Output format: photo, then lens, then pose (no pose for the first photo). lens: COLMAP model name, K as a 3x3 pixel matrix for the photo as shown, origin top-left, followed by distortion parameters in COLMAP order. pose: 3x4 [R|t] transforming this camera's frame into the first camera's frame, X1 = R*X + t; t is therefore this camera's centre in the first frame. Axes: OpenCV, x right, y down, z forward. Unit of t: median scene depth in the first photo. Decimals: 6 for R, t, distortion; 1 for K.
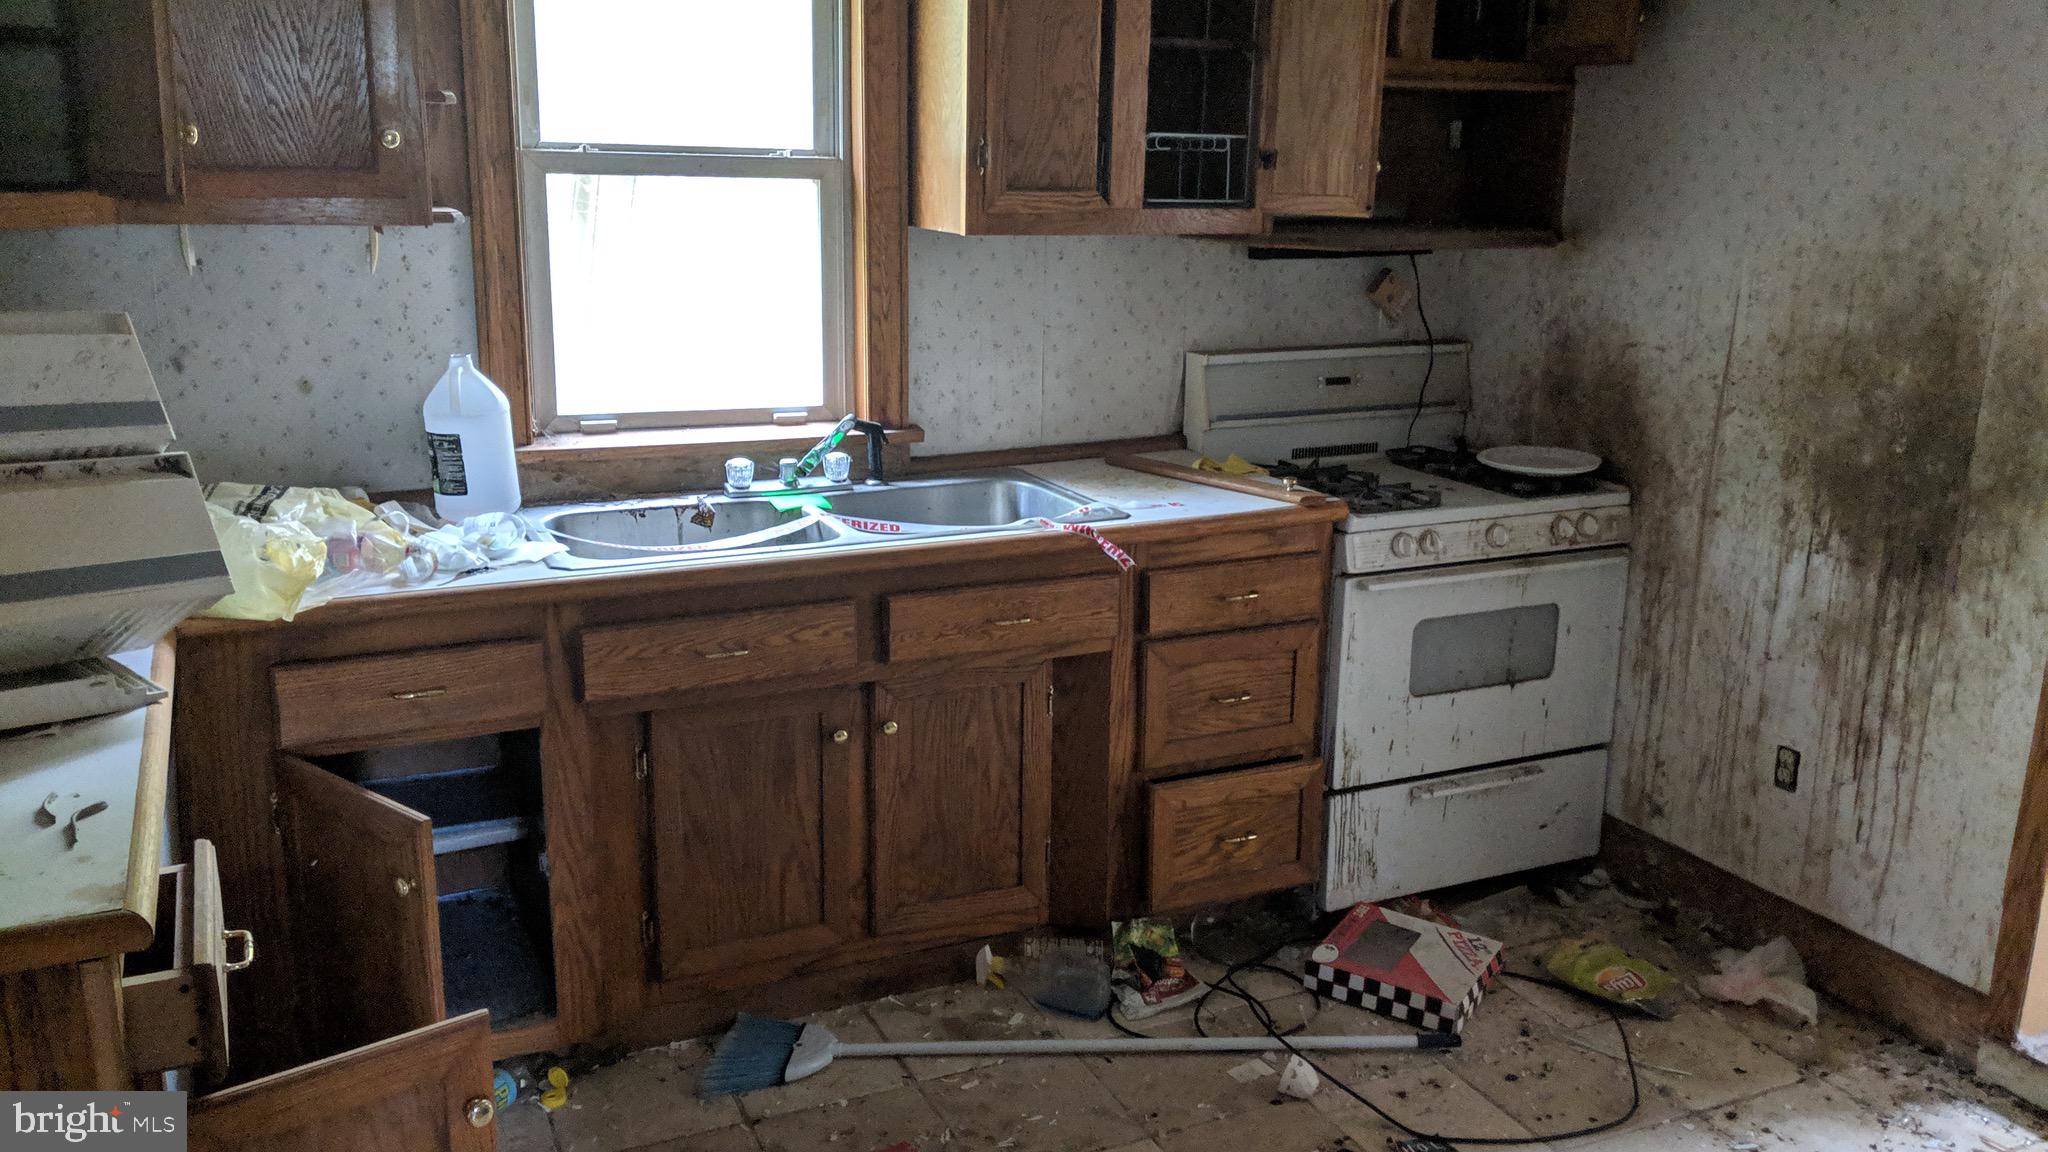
lens RADIAL K [[1639.3, 0, 1017.9], [0, 1639.3, 563.6], [0, 0, 1]] dist [0.089384, -0.167283]
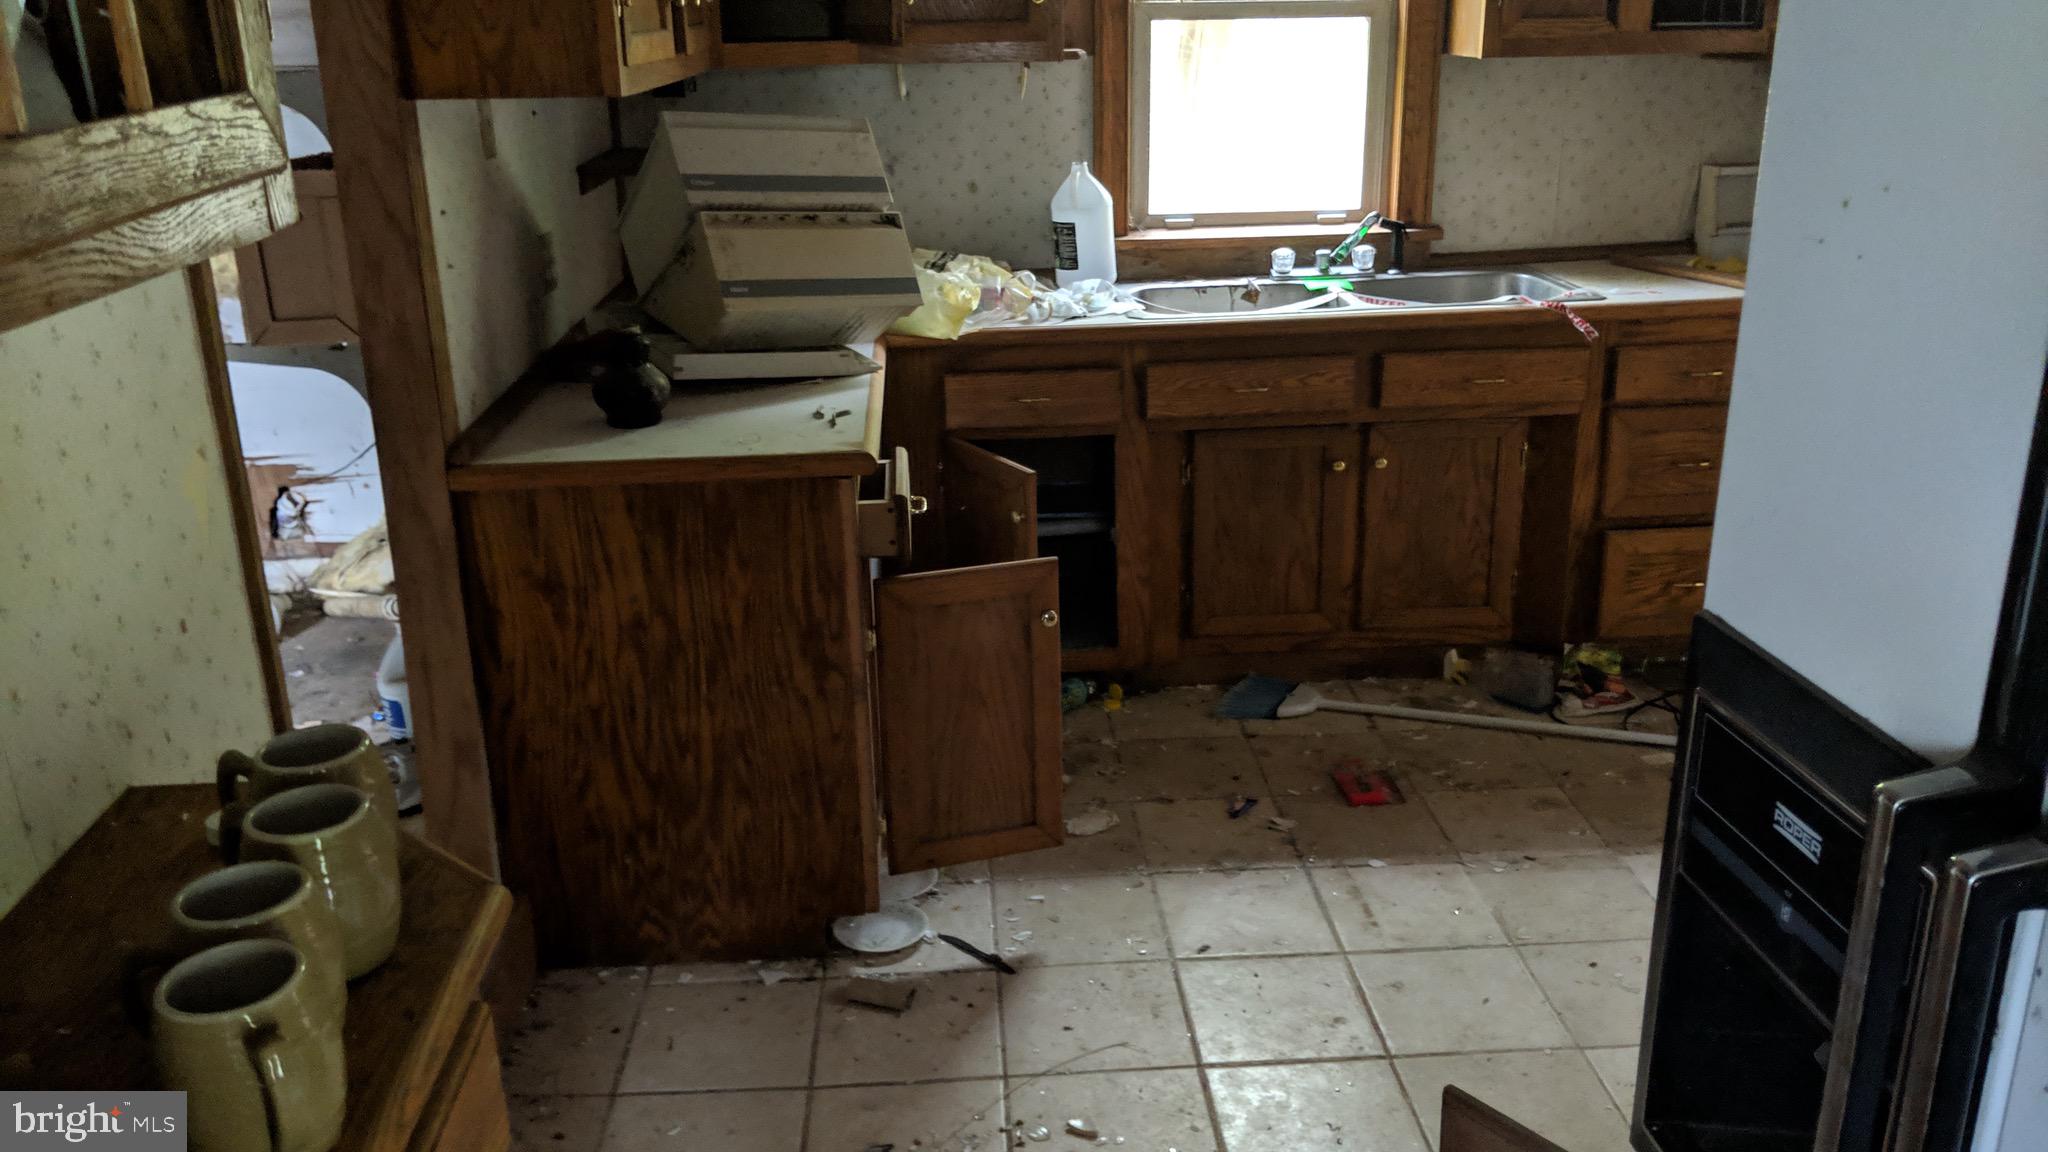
lens RADIAL K [[1639.3, 0, 1036.6], [0, 1639.3, 582.6], [0, 0, 1]] dist [0.089384, -0.167283]
pose [[0.933238, 0.084820, -0.349104, 0.124194], [-0.052837, 0.993568, 0.100156, 0.079283], [0.355353, -0.075024, 0.931716, -0.278319]]
